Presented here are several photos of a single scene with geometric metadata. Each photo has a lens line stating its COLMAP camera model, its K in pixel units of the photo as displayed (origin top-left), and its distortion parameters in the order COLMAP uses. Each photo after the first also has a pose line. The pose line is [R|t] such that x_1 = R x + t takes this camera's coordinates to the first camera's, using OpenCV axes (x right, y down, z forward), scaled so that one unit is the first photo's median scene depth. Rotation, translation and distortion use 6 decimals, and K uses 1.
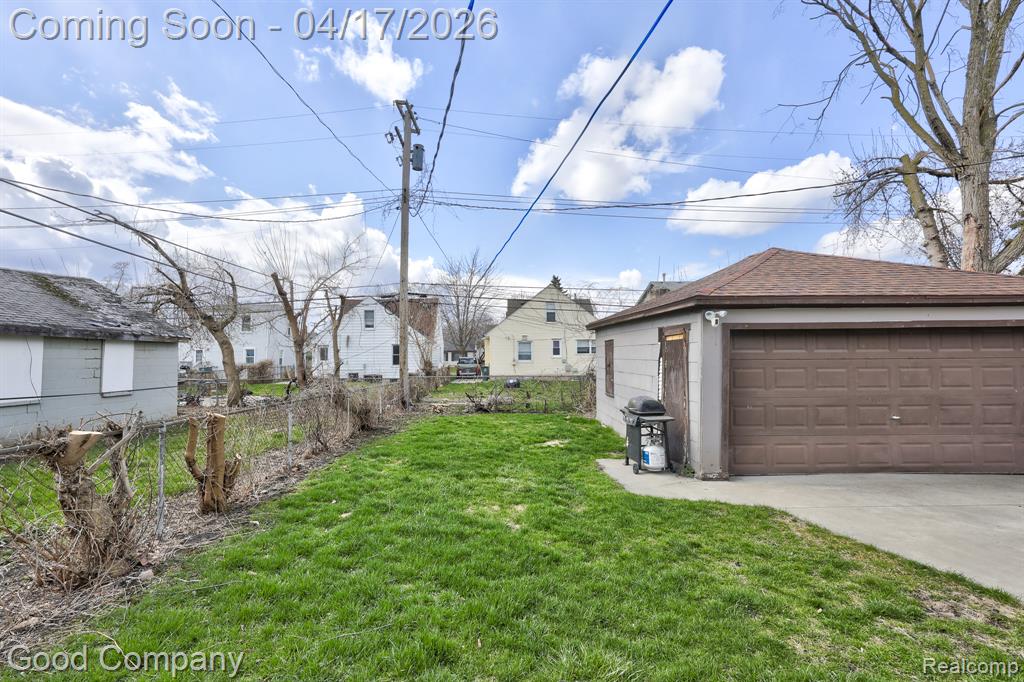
lens RADIAL K [[456.9, 0, 457.5], [0, 456.9, 369.4], [0, 0, 1]] dist [0.007629, 0.000131]
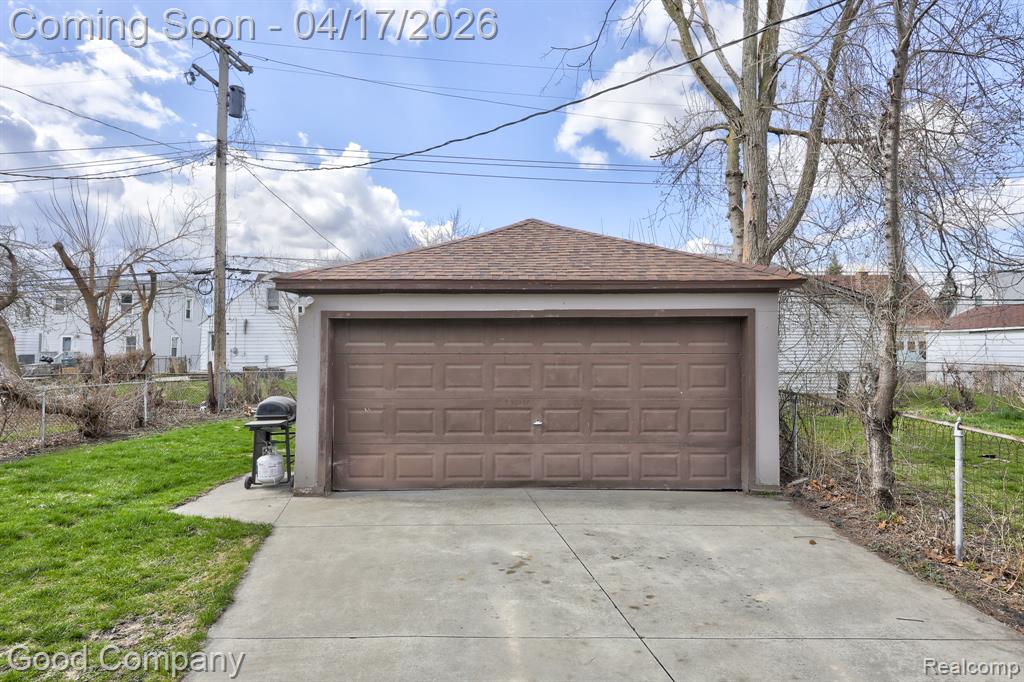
lens RADIAL K [[578.8, 0, 514.9], [0, 578.8, 336.5], [0, 0, 1]] dist [0.001169, 0.000071]
pose [[0.999972, 0.005974, -0.004424, 0.706997], [-0.006164, 0.999002, -0.044233, -0.005960], [0.004155, 0.044259, 0.999011, -0.060581]]
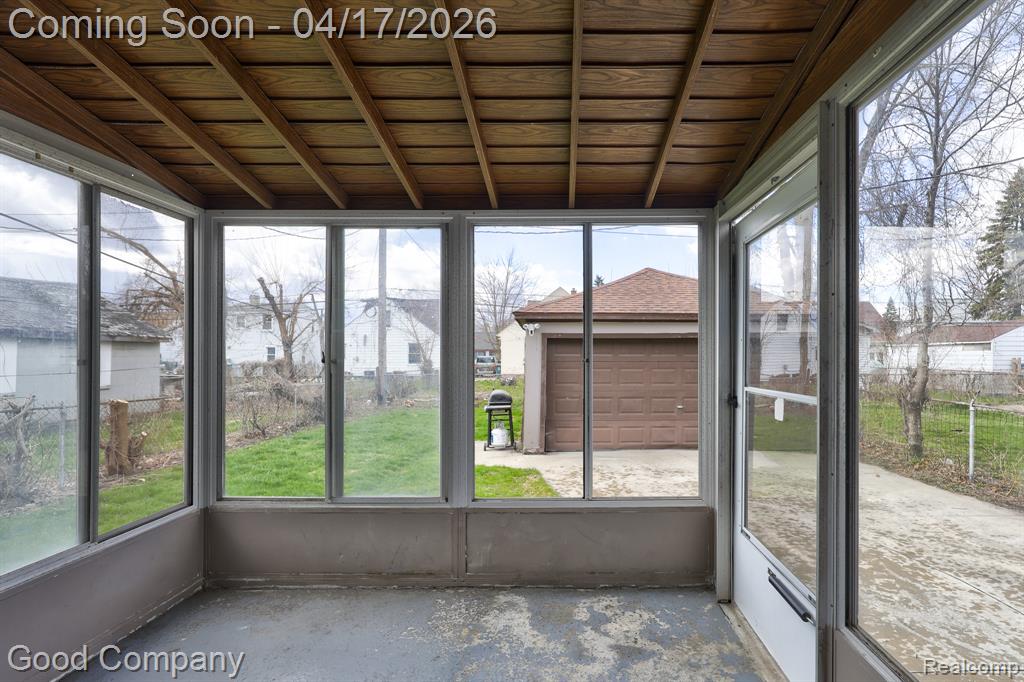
lens RADIAL K [[476.5, 0, 545.7], [0, 476.5, 358.8], [0, 0, 1]] dist [0.011585, 0.000411]
pose [[0.999681, 0.006921, 0.024296, 0.418493], [-0.006429, 0.999774, -0.020258, -0.000748], [-0.024431, 0.020096, 0.999500, -0.263544]]
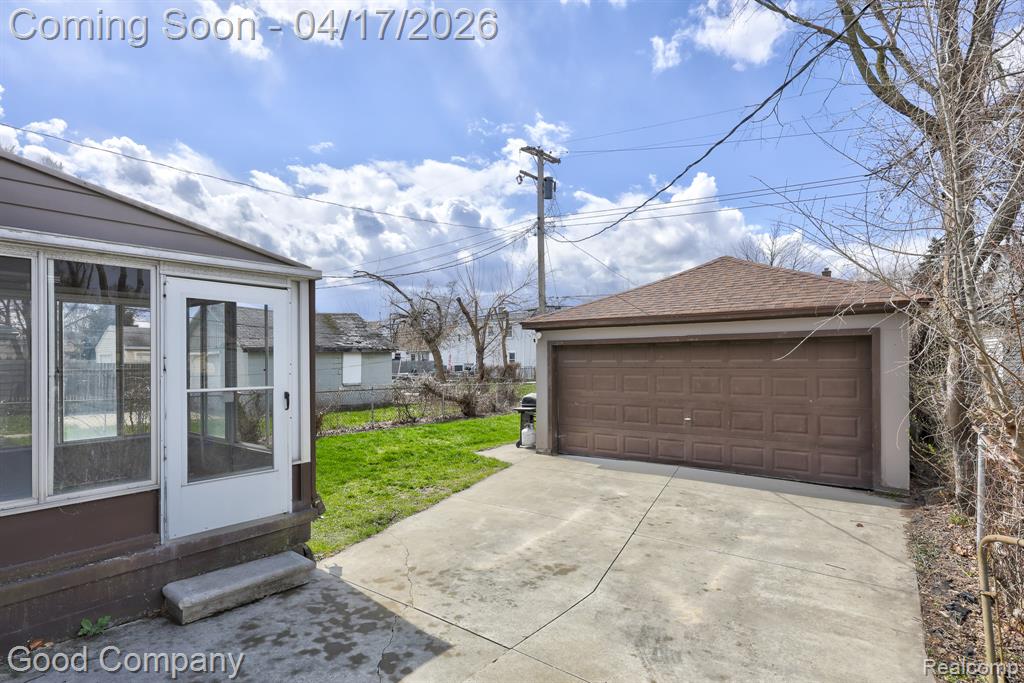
lens RADIAL K [[520.7, 0, 491.2], [0, 520.7, 326.1], [0, 0, 1]] dist [-0.021258, 0.000272]
pose [[0.781546, -0.037174, -0.622739, 1.073482], [-0.017680, 0.996502, -0.081675, -0.009822], [0.623597, 0.074843, 0.778155, -0.265559]]
